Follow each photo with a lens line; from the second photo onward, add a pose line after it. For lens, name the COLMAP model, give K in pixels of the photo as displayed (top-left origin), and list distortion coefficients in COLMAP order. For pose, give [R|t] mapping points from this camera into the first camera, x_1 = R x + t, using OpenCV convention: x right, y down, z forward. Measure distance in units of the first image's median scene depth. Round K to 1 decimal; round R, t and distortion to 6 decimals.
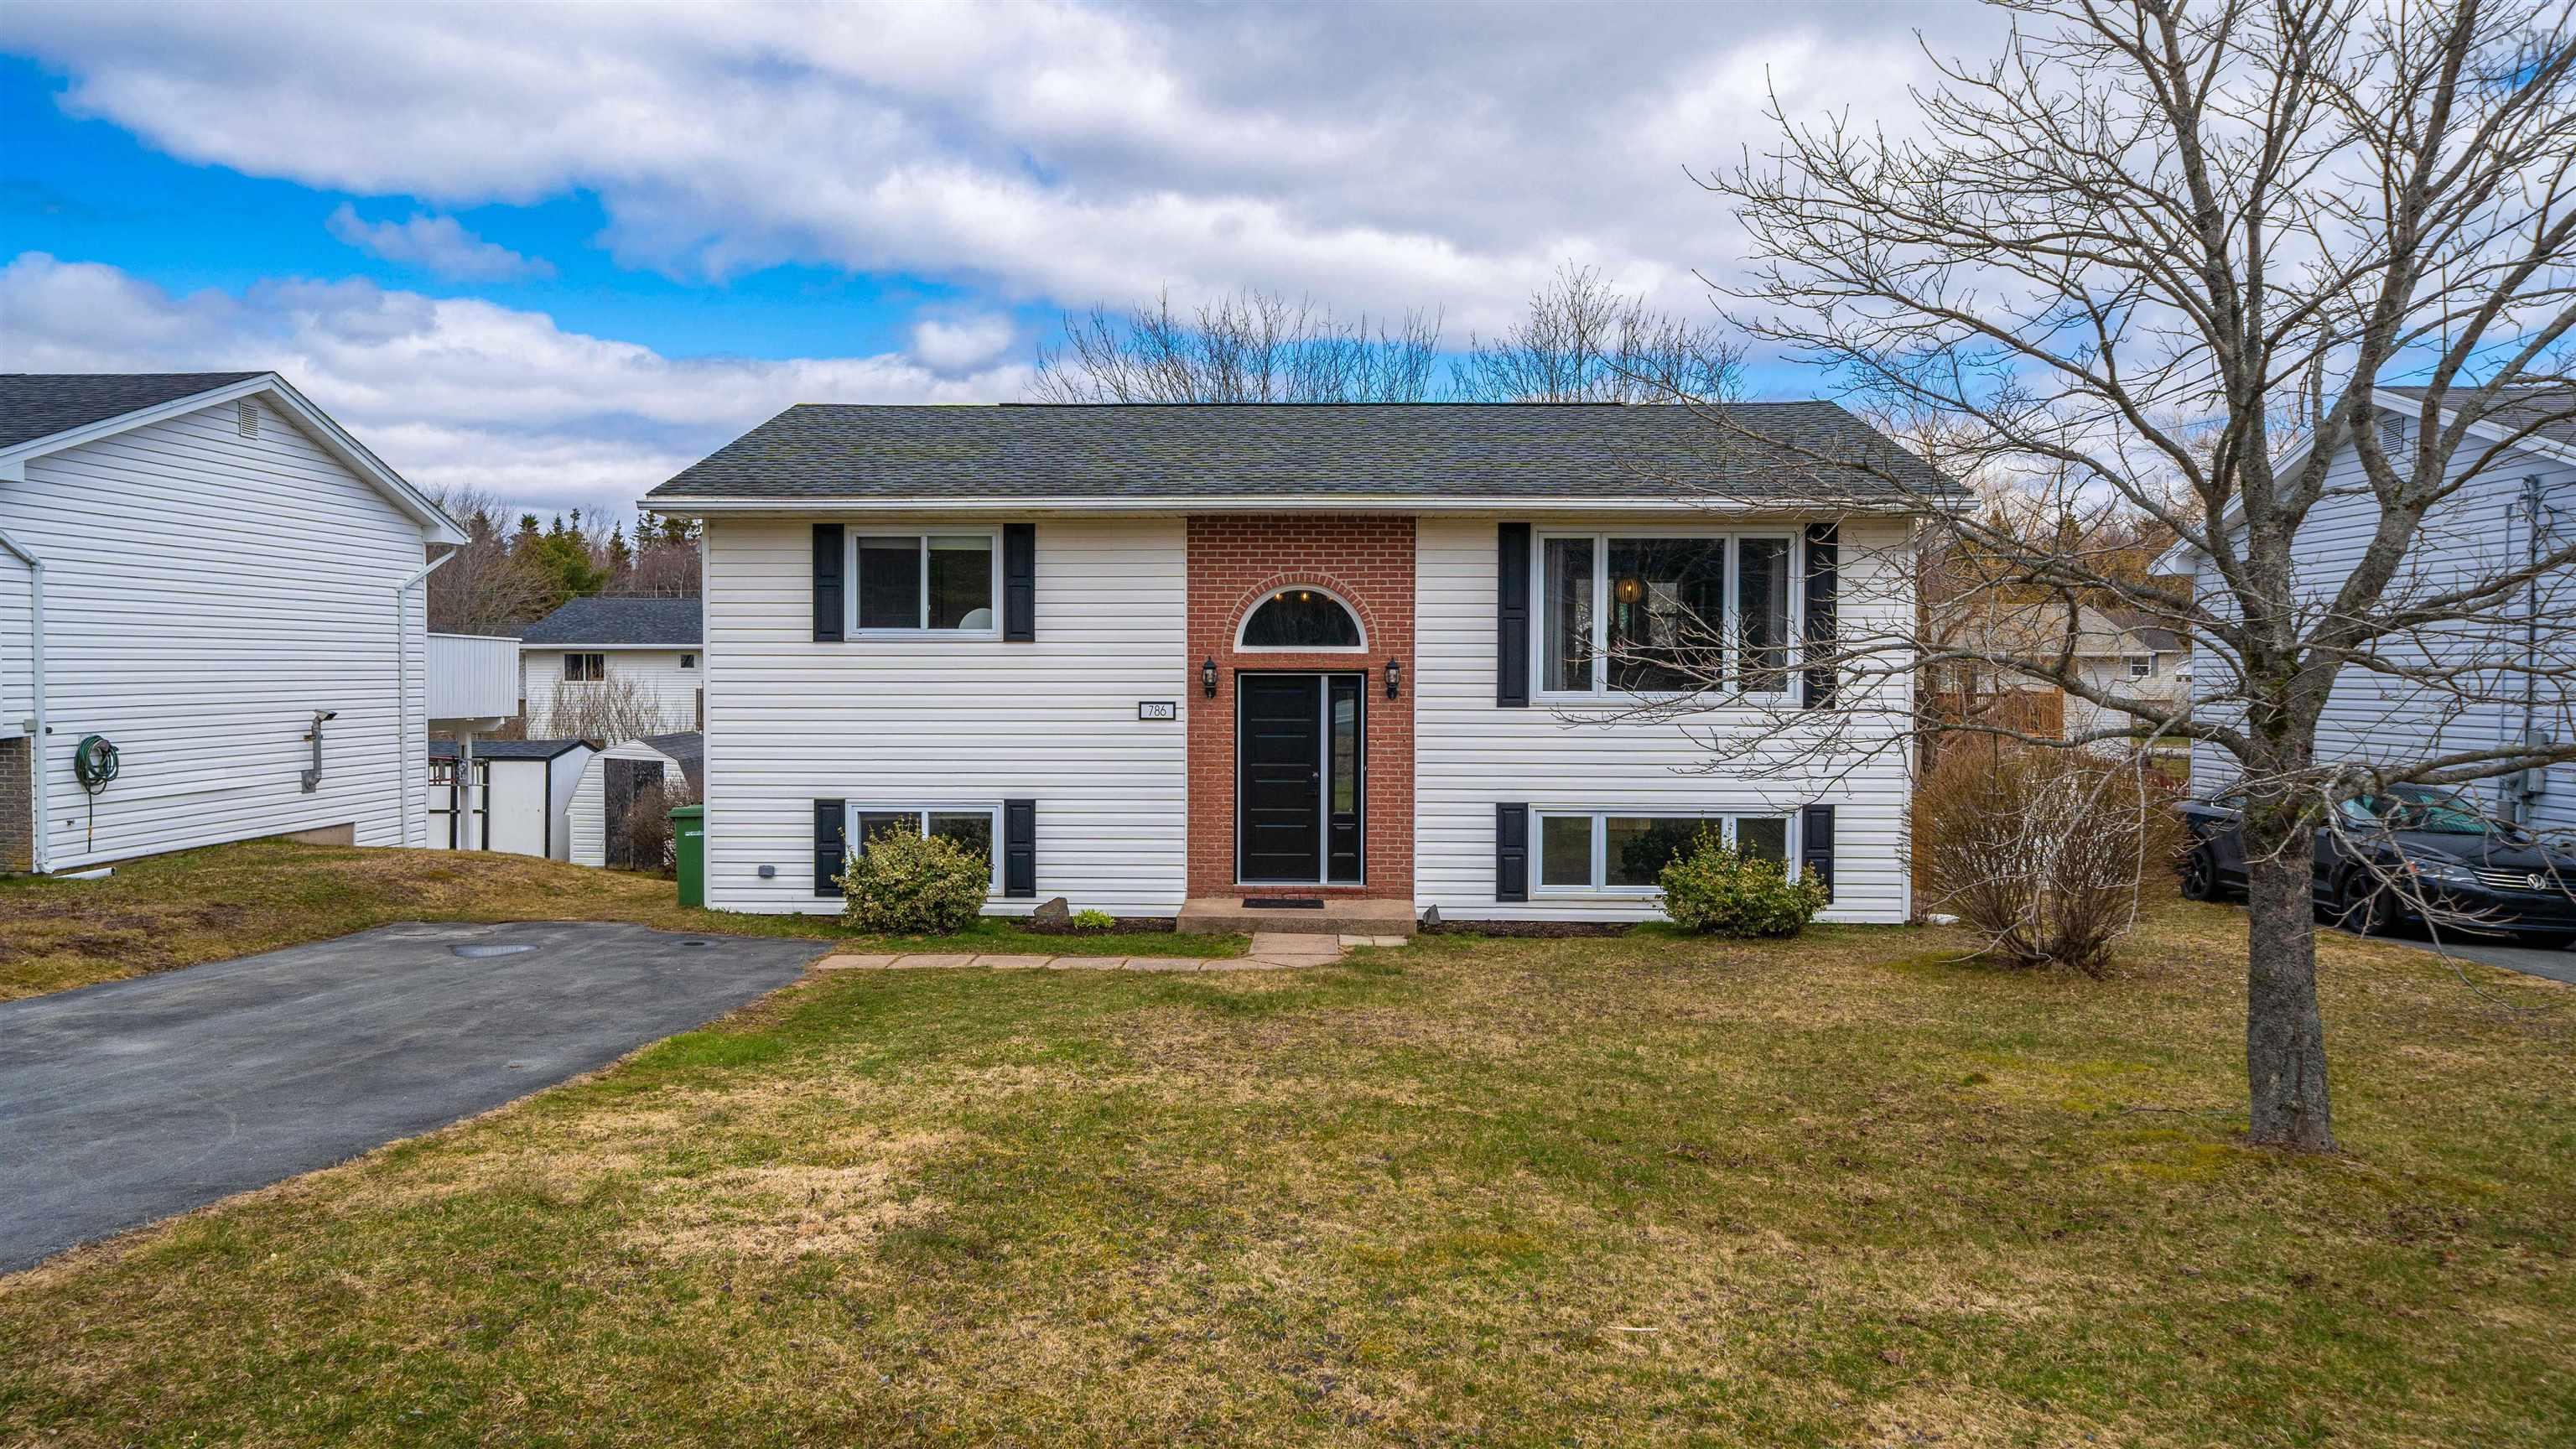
lens RADIAL K [[1785.4, 0, 1288.0], [0, 1785.4, 724.5], [0, 0, 1]] dist [-0.074208, -0.000387]
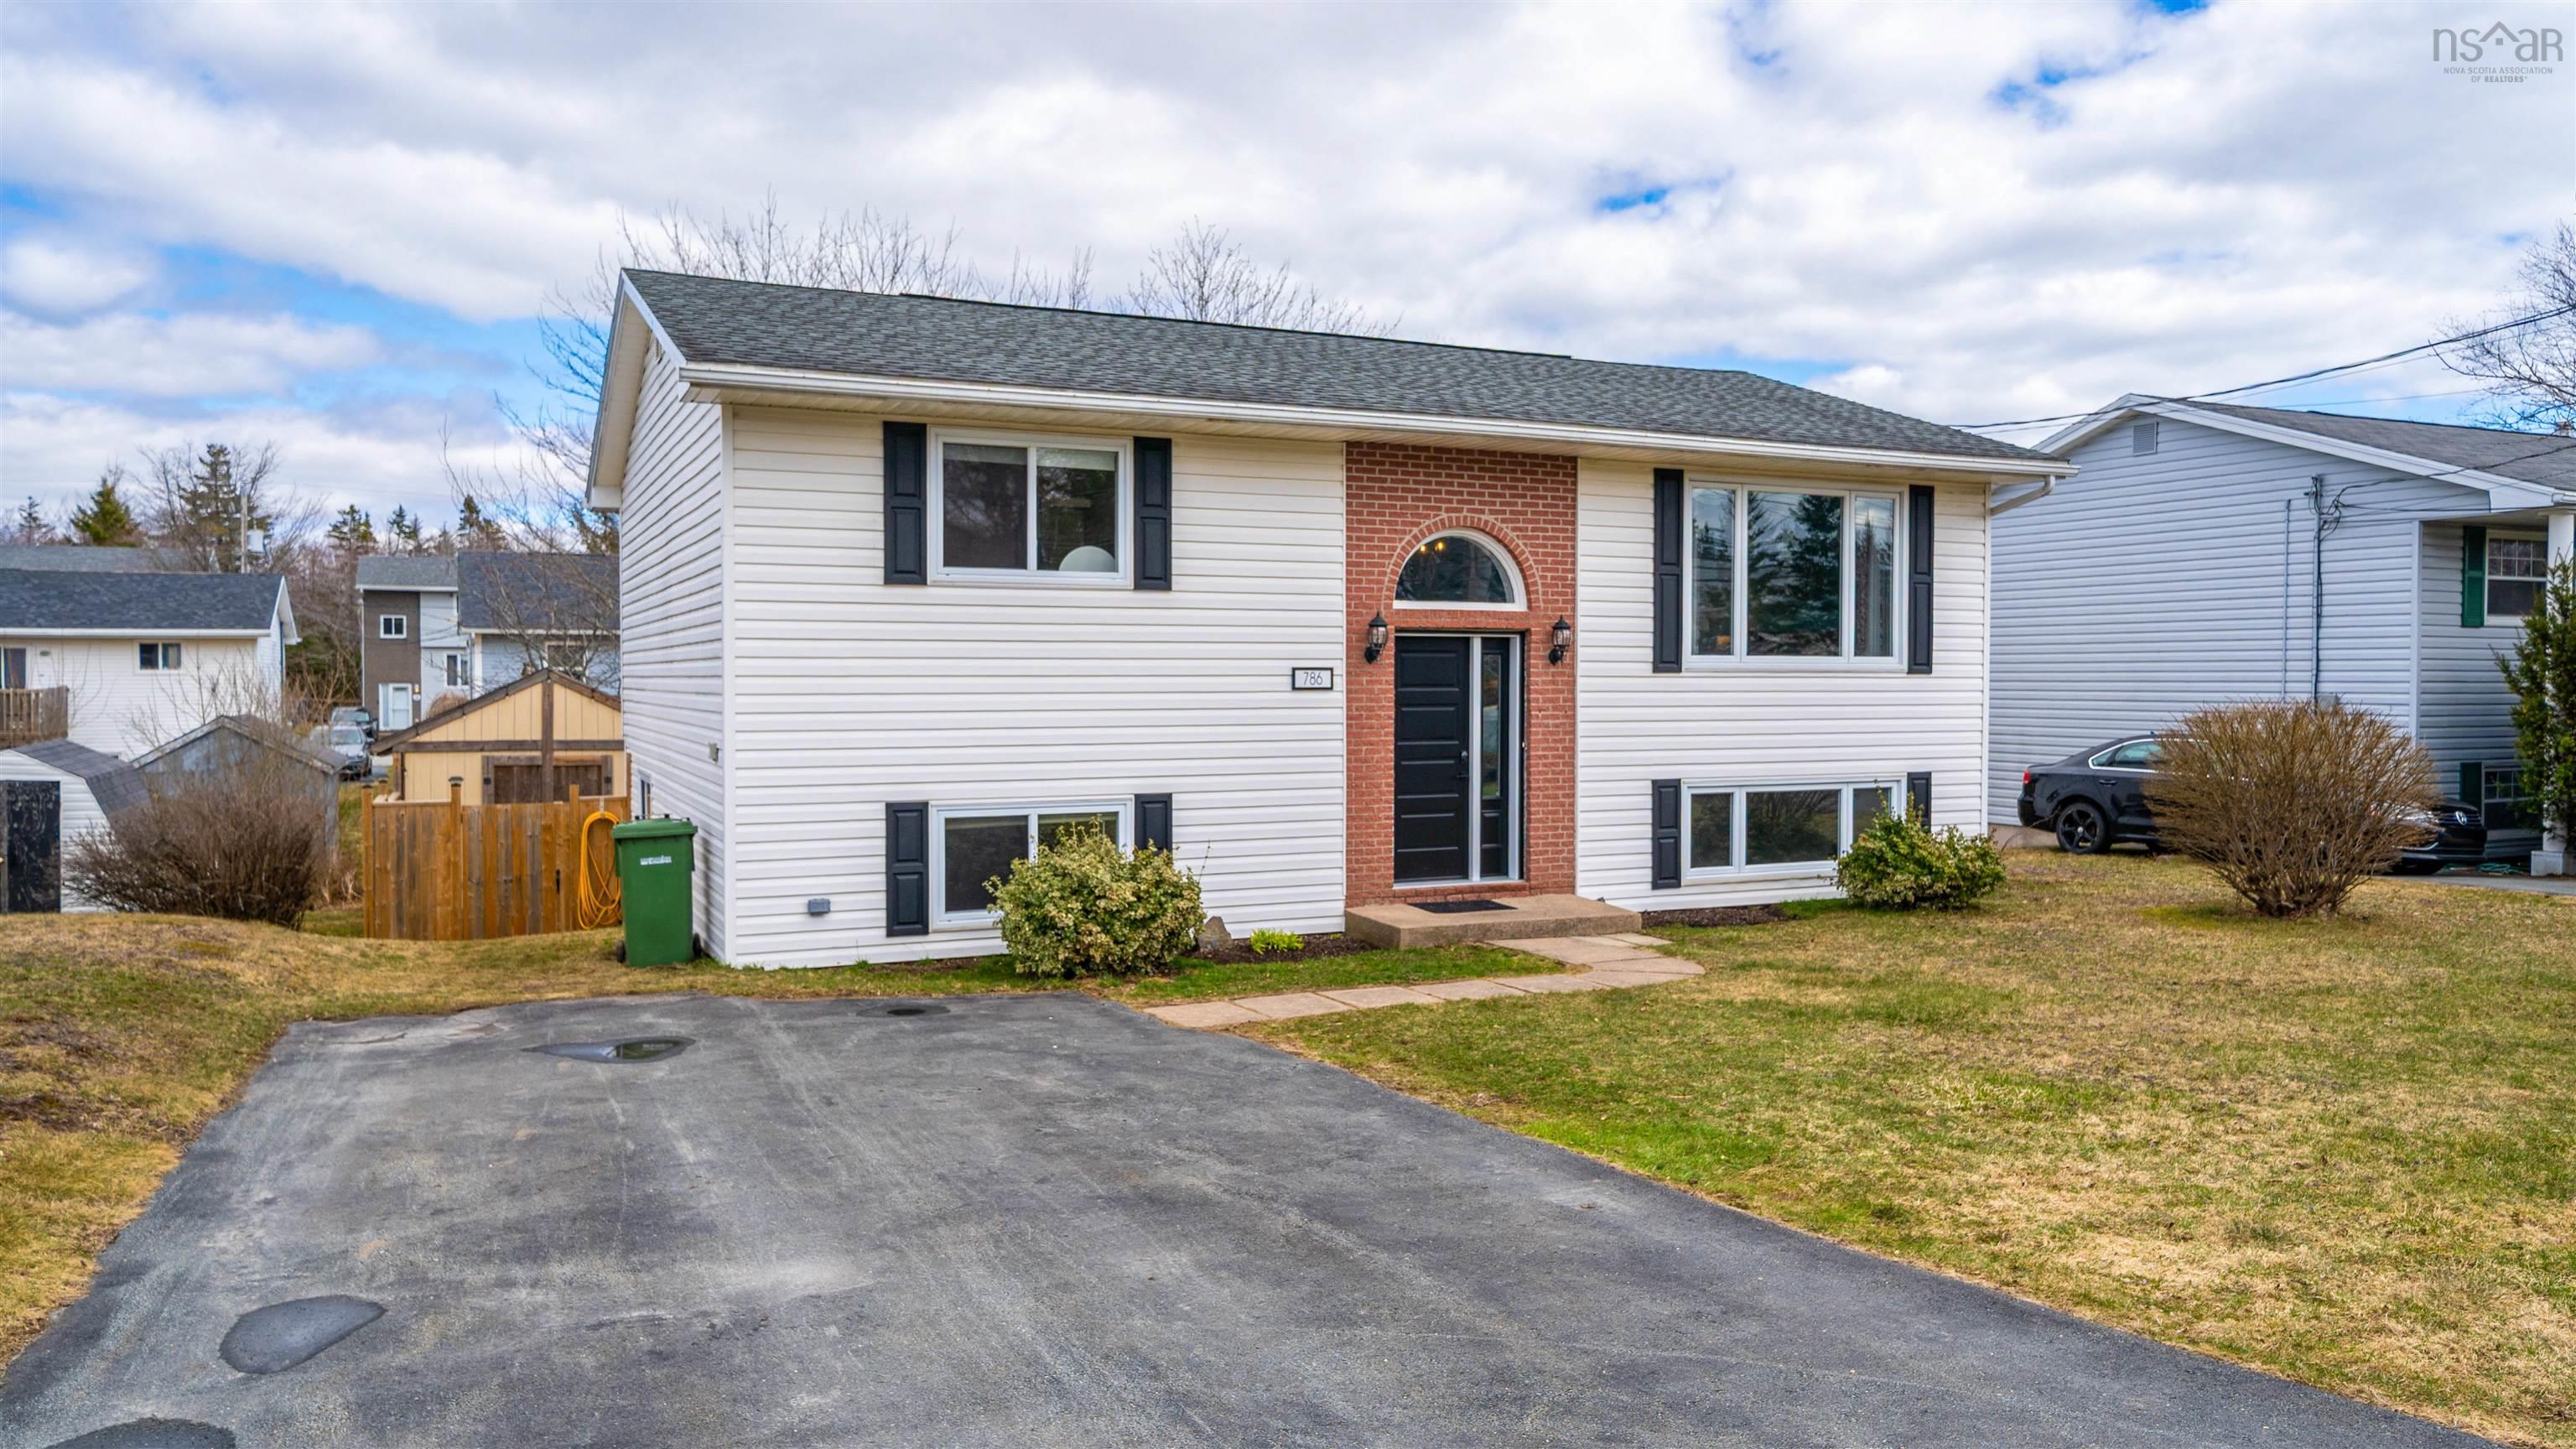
lens RADIAL K [[1785.4, 0, 1288.0], [0, 1785.4, 724.5], [0, 0, 1]] dist [-0.074208, -0.000387]
pose [[0.891132, -0.014595, 0.453509, -0.451374], [0.016401, 0.999865, -0.000050, 0.013033], [-0.453447, 0.007483, 0.891252, 0.282701]]
